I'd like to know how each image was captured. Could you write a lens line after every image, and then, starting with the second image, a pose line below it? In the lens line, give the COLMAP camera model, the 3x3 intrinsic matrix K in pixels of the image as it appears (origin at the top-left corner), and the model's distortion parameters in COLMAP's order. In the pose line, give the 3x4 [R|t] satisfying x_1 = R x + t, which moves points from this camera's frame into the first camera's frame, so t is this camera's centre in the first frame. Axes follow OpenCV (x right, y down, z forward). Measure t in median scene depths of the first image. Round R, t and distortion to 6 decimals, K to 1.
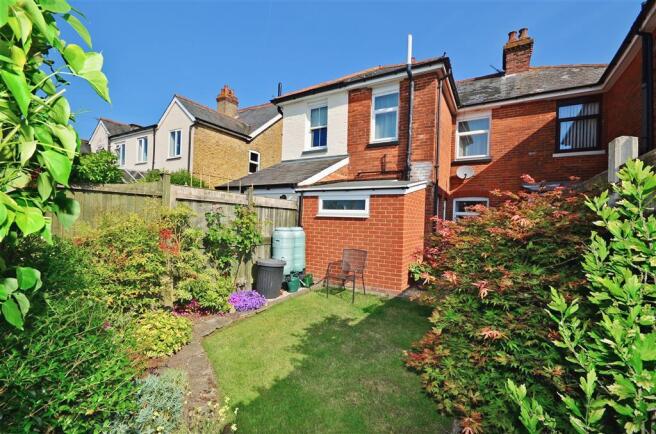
lens RADIAL K [[289.6, 0, 330.8], [0, 289.6, 220.0], [0, 0, 1]] dist [-0.021140, -0.000465]
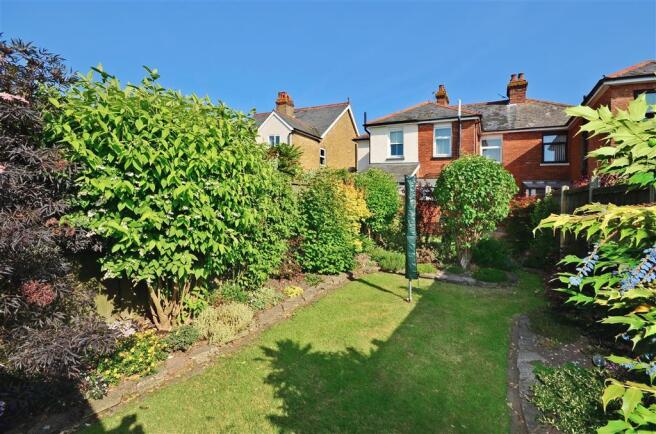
lens RADIAL K [[289.6, 0, 324.9], [0, 289.6, 186.9], [0, 0, 1]] dist [-0.021140, -0.000465]
pose [[0.999968, 0.006473, -0.004689, -0.437364], [-0.006628, 0.999405, -0.033858, -0.020728], [0.004467, 0.033888, 0.999416, -0.621471]]
